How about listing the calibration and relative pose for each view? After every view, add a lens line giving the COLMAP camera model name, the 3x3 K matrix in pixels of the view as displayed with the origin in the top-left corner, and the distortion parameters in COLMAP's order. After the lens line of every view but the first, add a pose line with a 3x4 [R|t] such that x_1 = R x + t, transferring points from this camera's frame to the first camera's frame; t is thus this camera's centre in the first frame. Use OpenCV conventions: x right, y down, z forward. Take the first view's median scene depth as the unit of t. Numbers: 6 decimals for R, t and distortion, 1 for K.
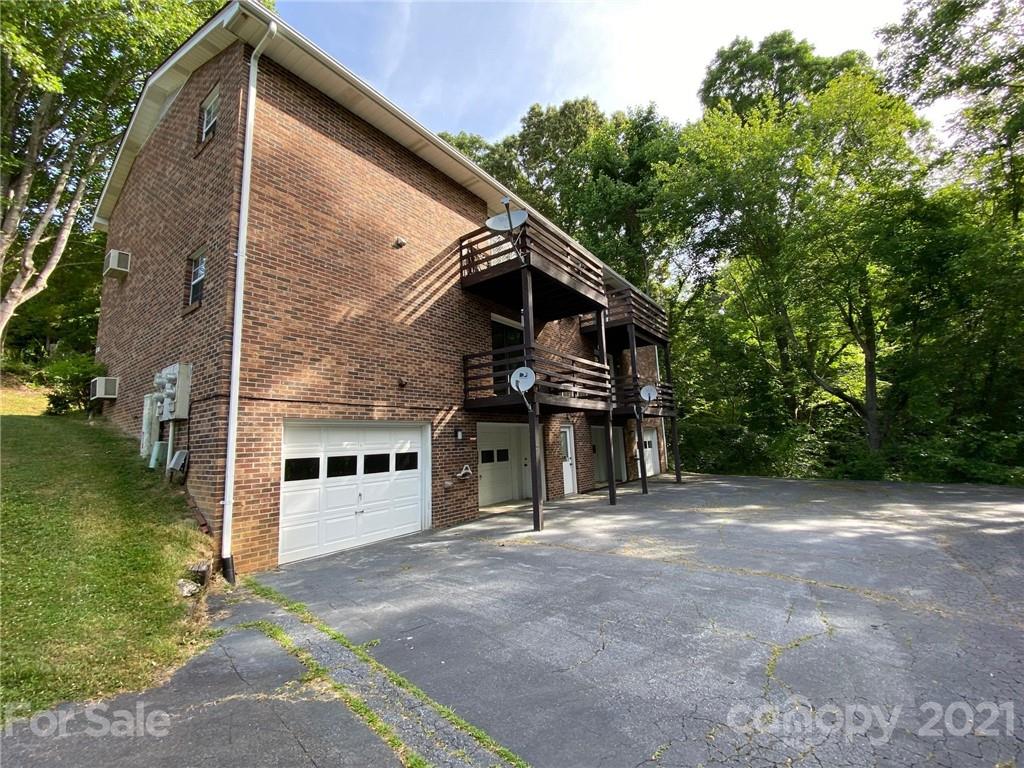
lens RADIAL K [[440.2, 0, 508.8], [0, 440.2, 382.1], [0, 0, 1]] dist [0.031918, -0.022128]
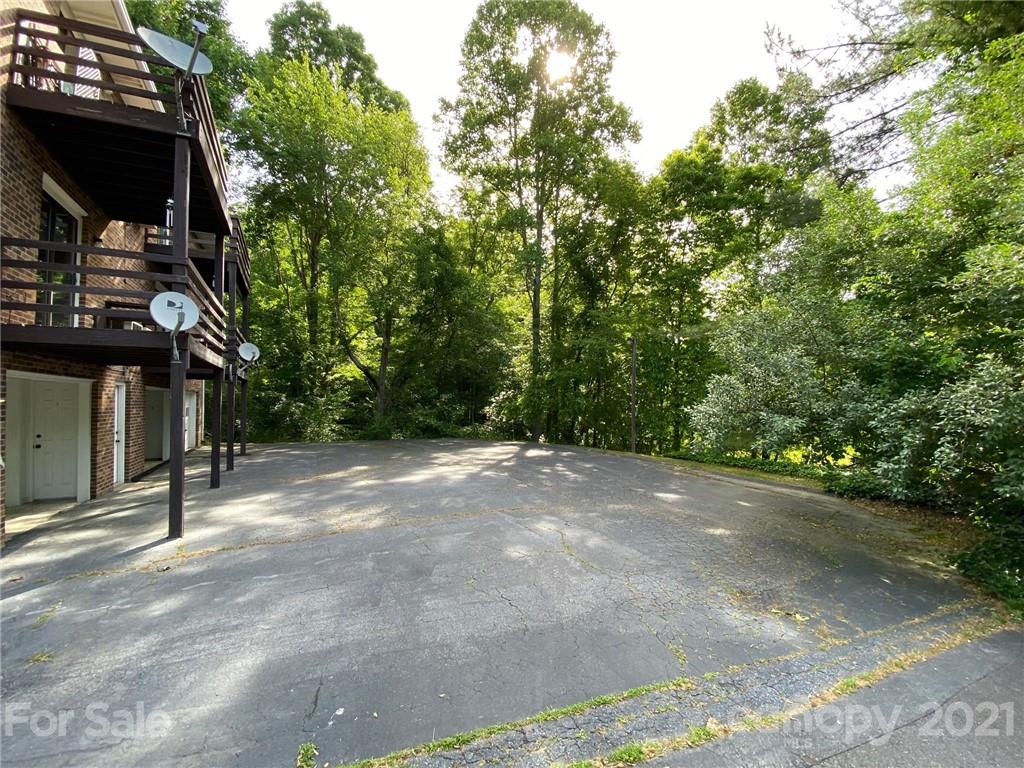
lens RADIAL K [[440.2, 0, 508.8], [0, 440.2, 382.1], [0, 0, 1]] dist [0.031918, -0.022128]
pose [[0.417225, 0.065601, 0.906432, -0.295889], [-0.129589, 0.991494, -0.012108, 0.034982], [-0.899516, -0.112412, 0.422178, 0.230050]]
